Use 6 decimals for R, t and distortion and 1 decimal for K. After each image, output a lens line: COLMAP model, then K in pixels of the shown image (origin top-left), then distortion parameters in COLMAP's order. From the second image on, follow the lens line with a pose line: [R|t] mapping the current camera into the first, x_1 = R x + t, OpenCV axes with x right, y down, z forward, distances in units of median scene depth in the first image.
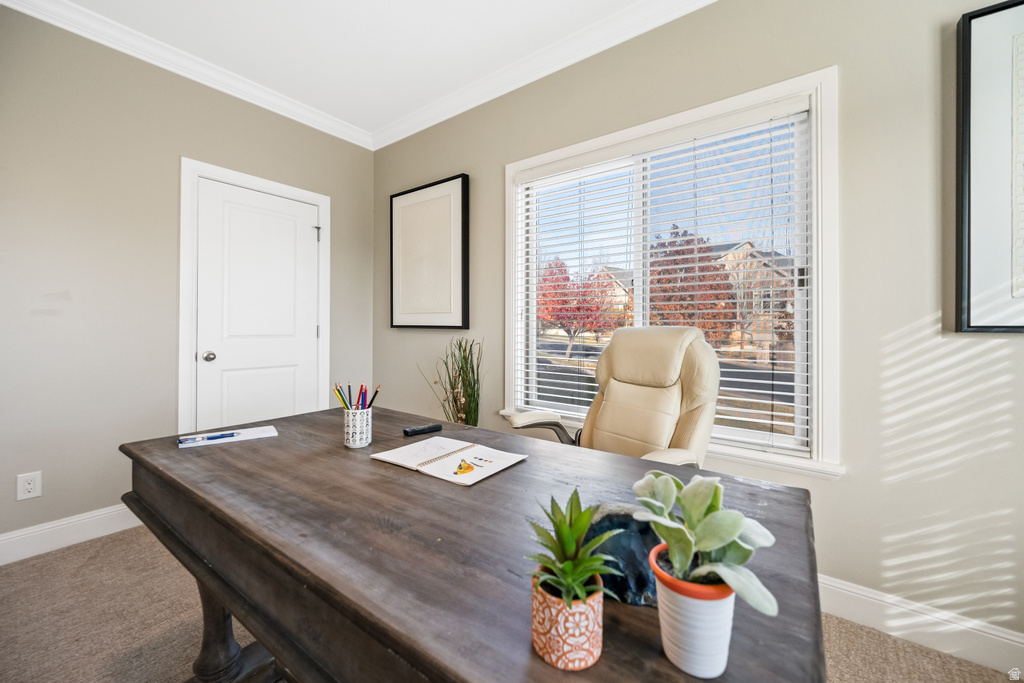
lens RADIAL K [[405.3, 0, 511.9], [0, 405.3, 328.9], [0, 0, 1]] dist [-0.008451, 0.000133]
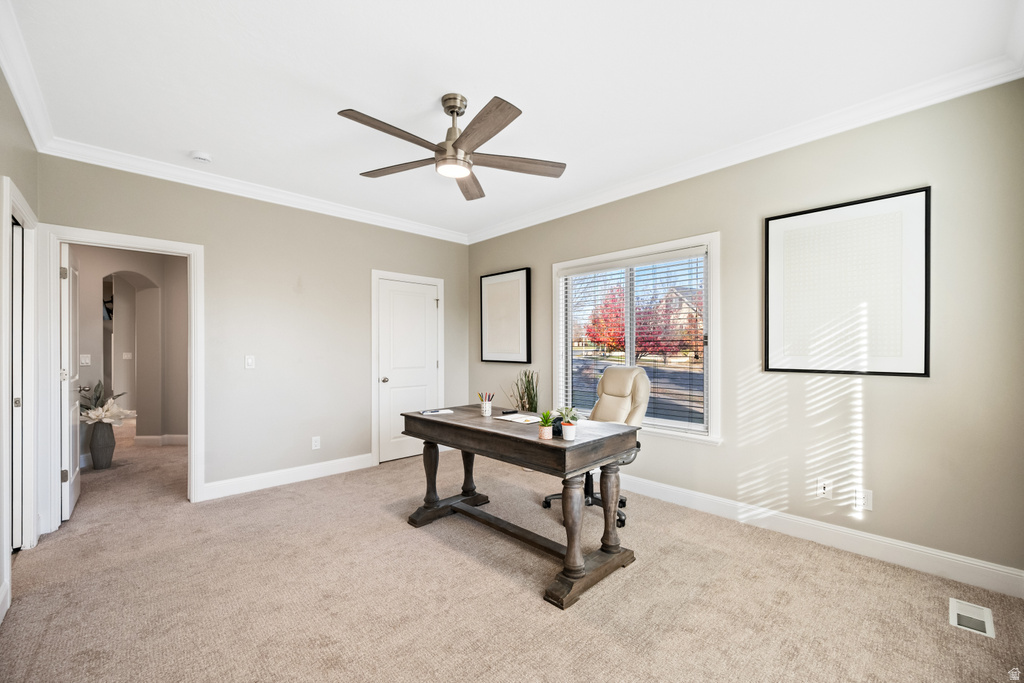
lens RADIAL K [[407.7, 0, 511.6], [0, 407.7, 353.5], [0, 0, 1]] dist [-0.014088, -0.000035]
pose [[0.986910, -0.004346, -0.161216, 0.090911], [0.005415, 0.999966, 0.006196, -0.057641], [0.161183, -0.006988, 0.986900, -0.702515]]
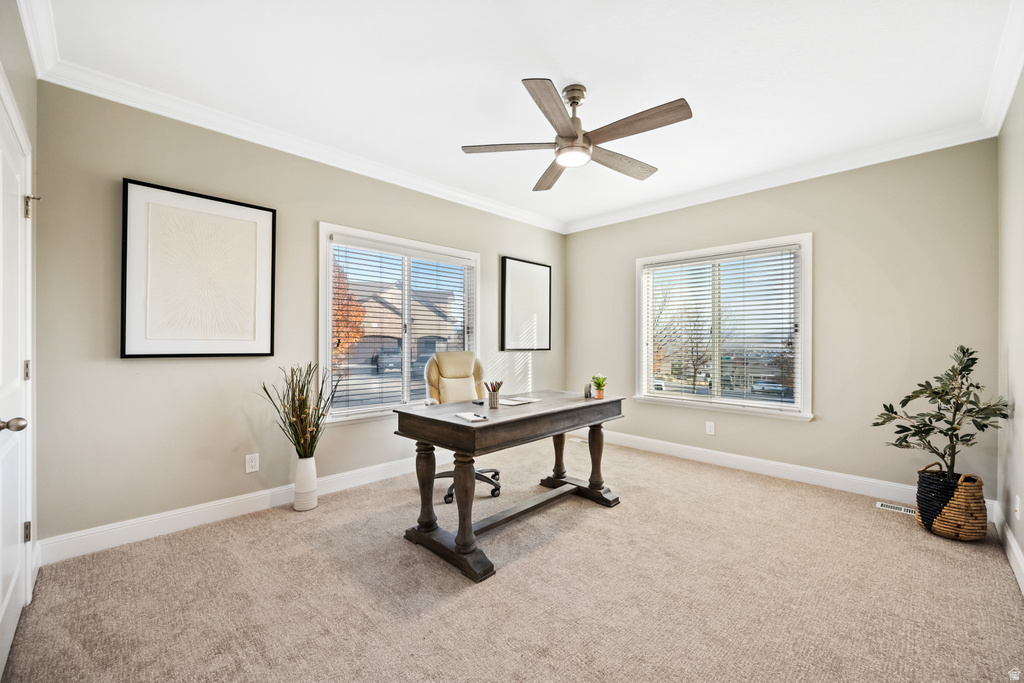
lens RADIAL K [[411.2, 0, 513.9], [0, 411.2, 339.2], [0, 0, 1]] dist [-0.001110, 0.000133]
pose [[0.136839, -0.001417, 0.990592, -1.246704], [-0.002273, 0.999996, 0.001744, -0.052632], [-0.990591, -0.002490, 0.136835, 0.254570]]
